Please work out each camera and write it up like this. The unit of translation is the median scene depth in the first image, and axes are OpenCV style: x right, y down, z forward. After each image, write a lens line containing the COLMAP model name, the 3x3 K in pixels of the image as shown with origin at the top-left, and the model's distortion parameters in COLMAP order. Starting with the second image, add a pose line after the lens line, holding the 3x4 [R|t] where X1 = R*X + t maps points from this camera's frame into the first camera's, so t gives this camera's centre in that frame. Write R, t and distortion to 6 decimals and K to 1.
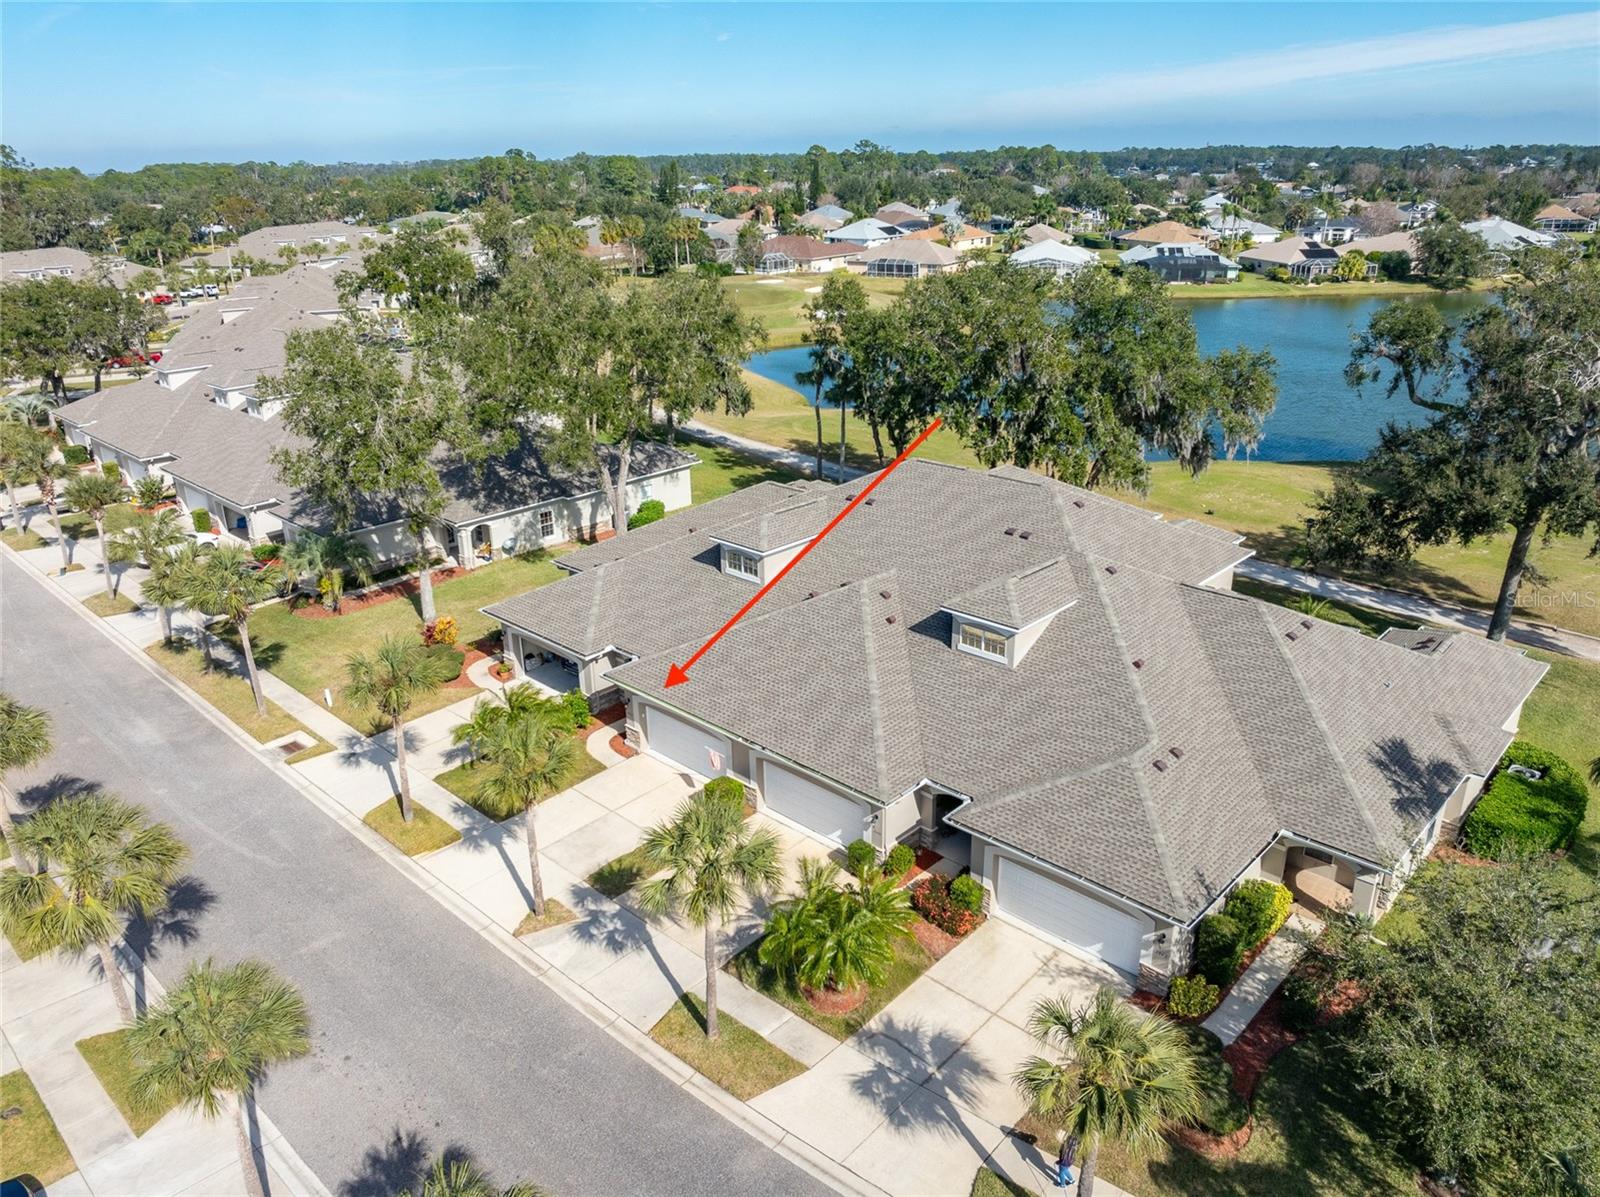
lens RADIAL K [[1140.4, 0, 808.8], [0, 1140.4, 593.7], [0, 0, 1]] dist [-0.027130, 0.002929]
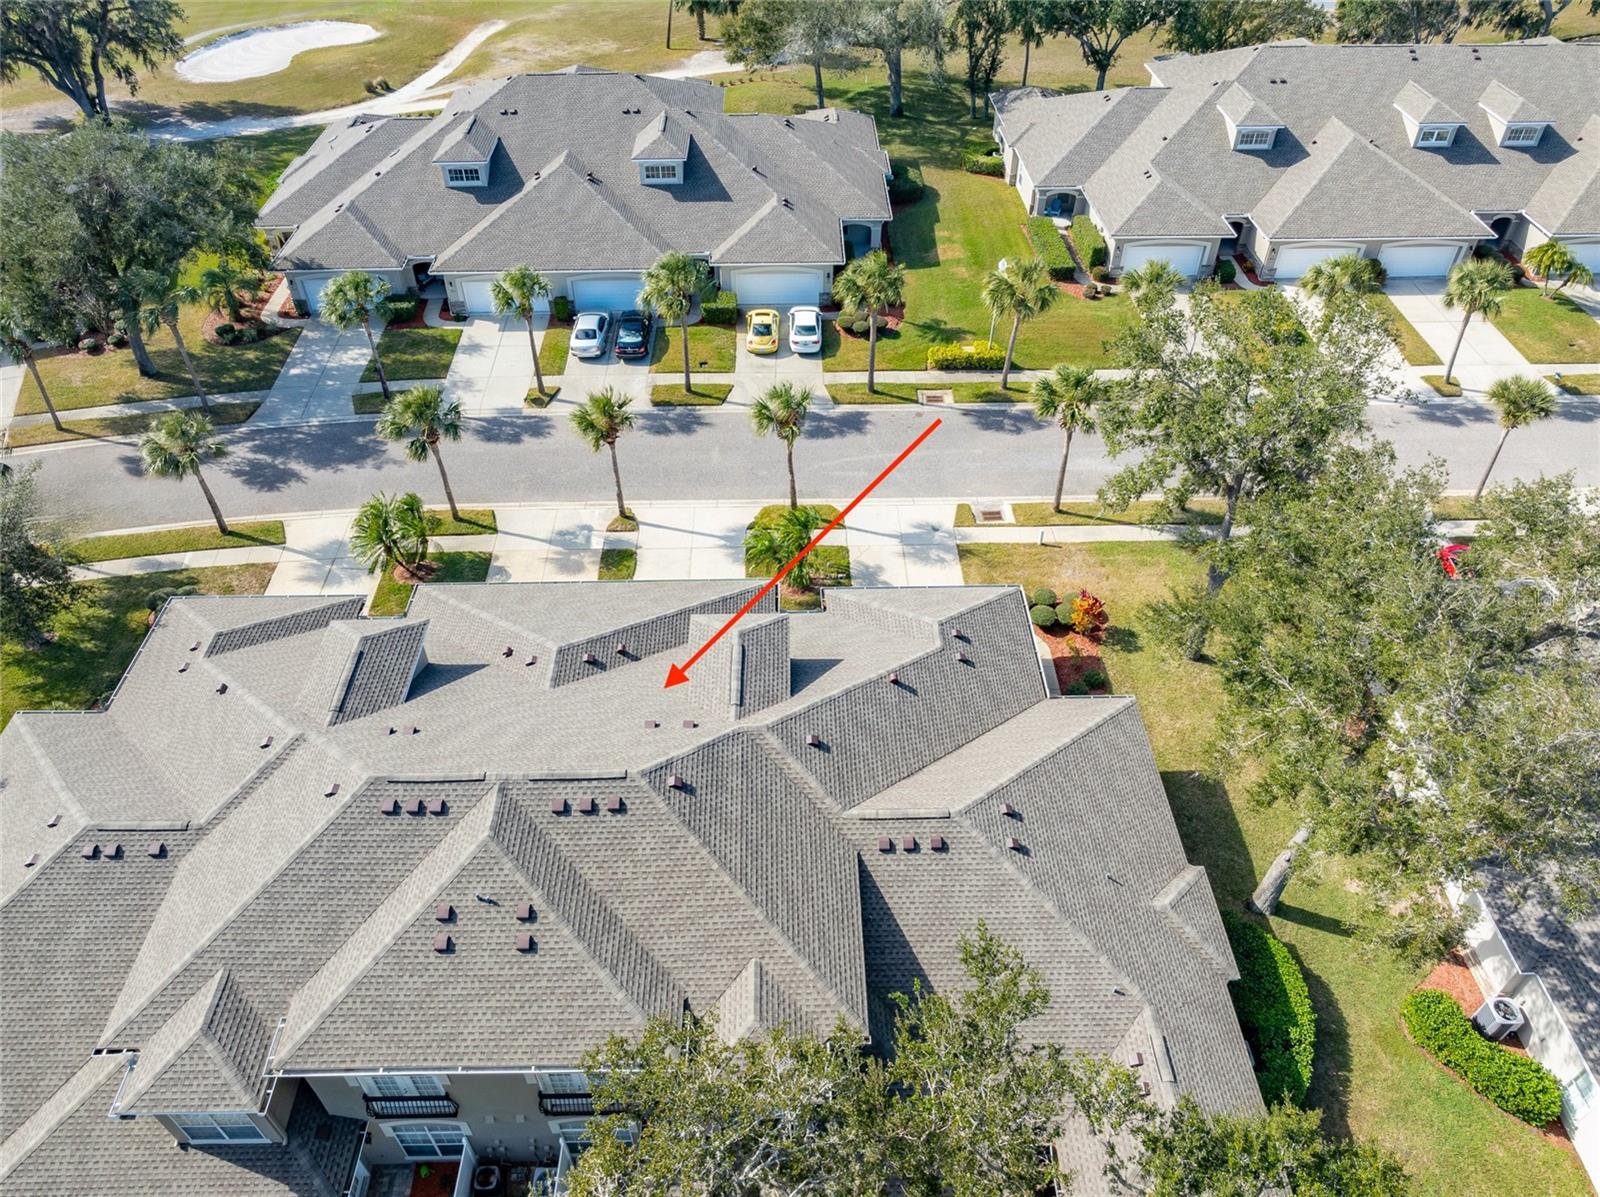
lens RADIAL K [[1117.4, 0, 807.1], [0, 1117.4, 598.7], [0, 0, 1]] dist [-0.040015, 0.025549]
pose [[-0.711969, 0.486954, -0.505941, 0.242839], [-0.241327, 0.506937, 0.827512, -0.585405], [0.659440, 0.711260, -0.243408, 0.981447]]
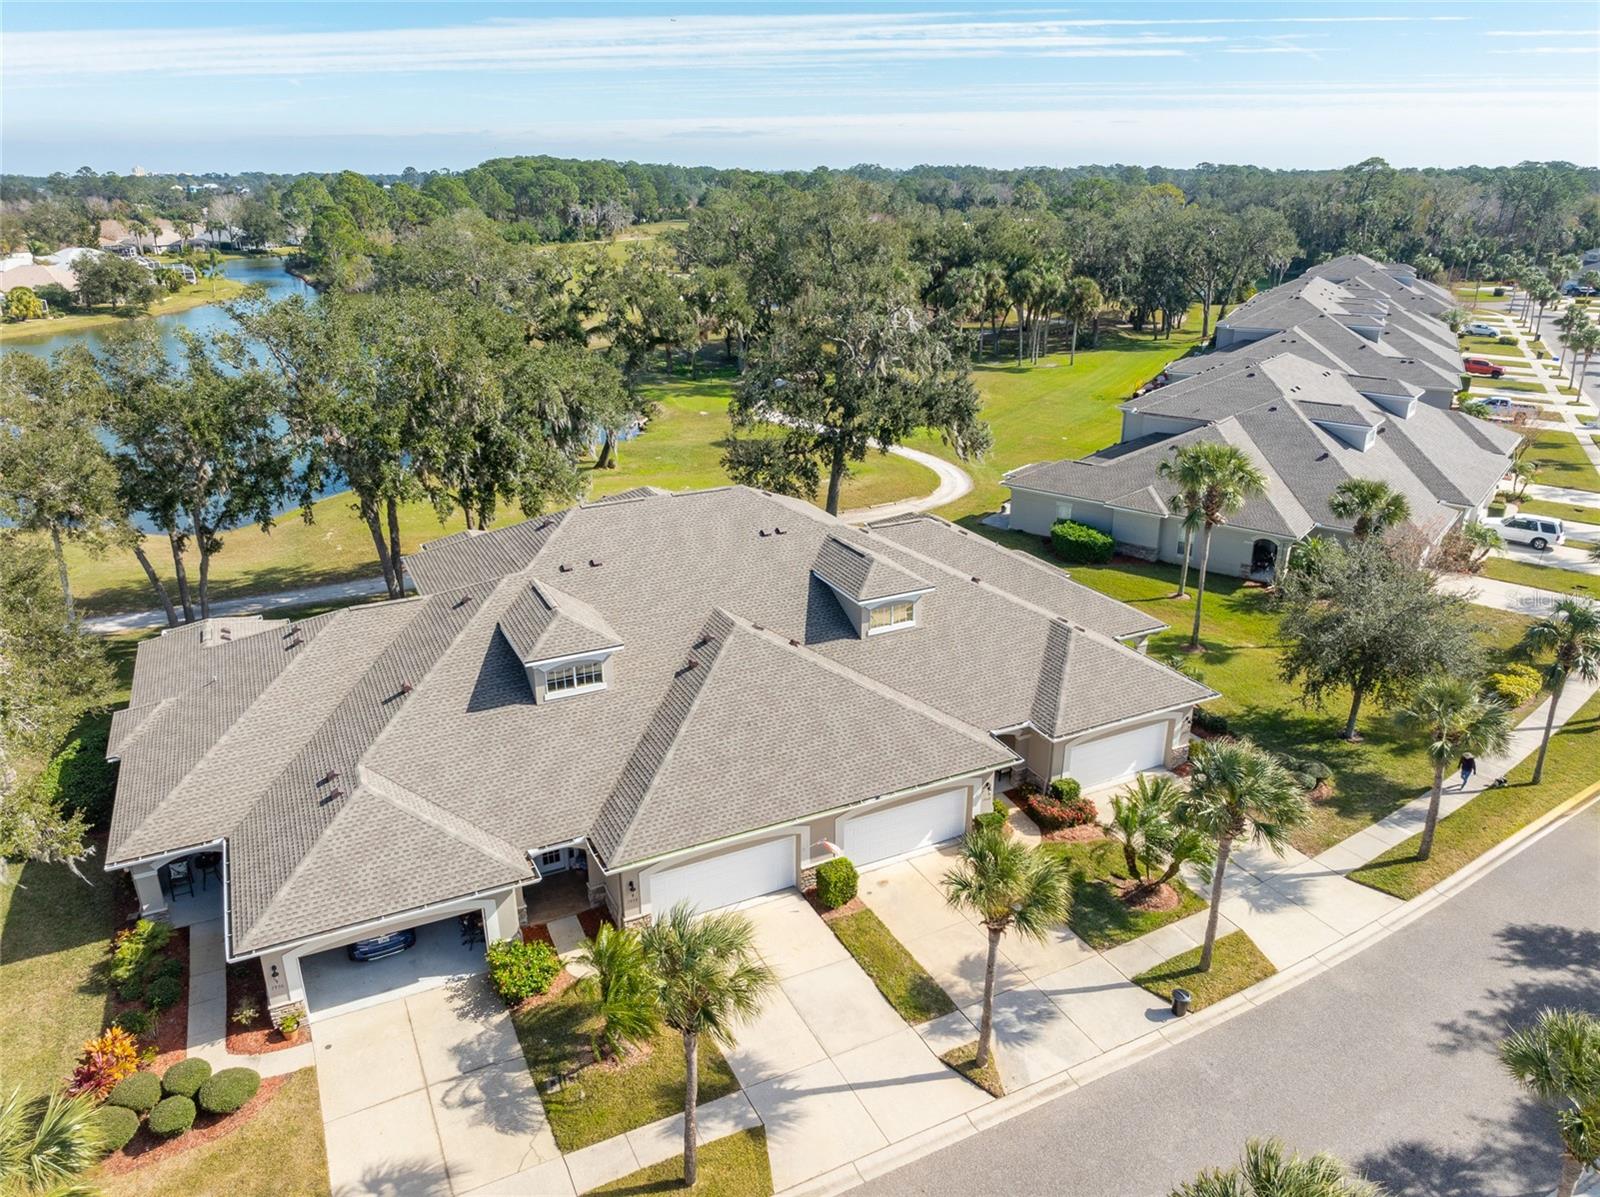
lens RADIAL K [[1117.4, 0, 807.1], [0, 1117.4, 598.7], [0, 0, 1]] dist [-0.040015, 0.025549]
pose [[0.343710, -0.320618, 0.882648, -0.545112], [0.332018, 0.920695, 0.205148, -0.147744], [-0.878423, 0.222543, 0.422903, 0.423191]]
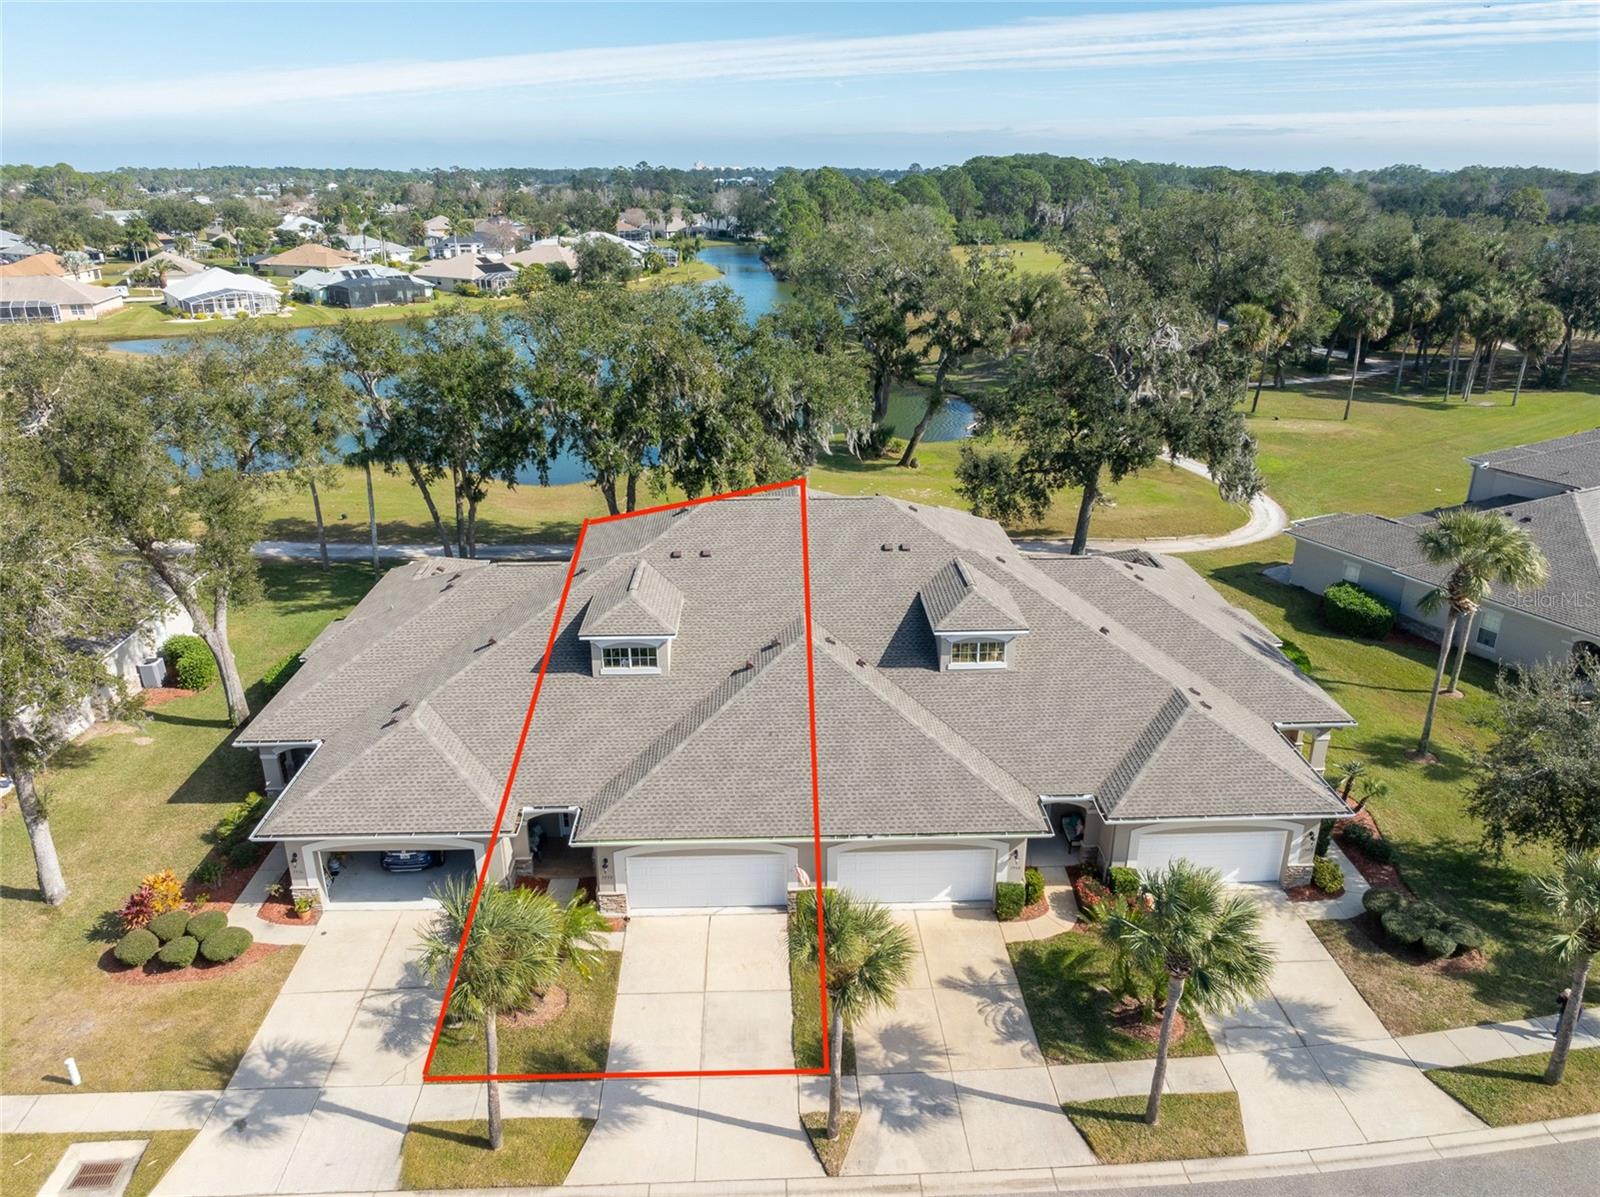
lens RADIAL K [[1117.4, 0, 807.1], [0, 1117.4, 598.7], [0, 0, 1]] dist [-0.040015, 0.025549]
pose [[0.700972, -0.240037, 0.671580, -0.410811], [0.243588, 0.965611, 0.090882, -0.089572], [-0.670300, 0.099883, 0.735337, 0.253983]]
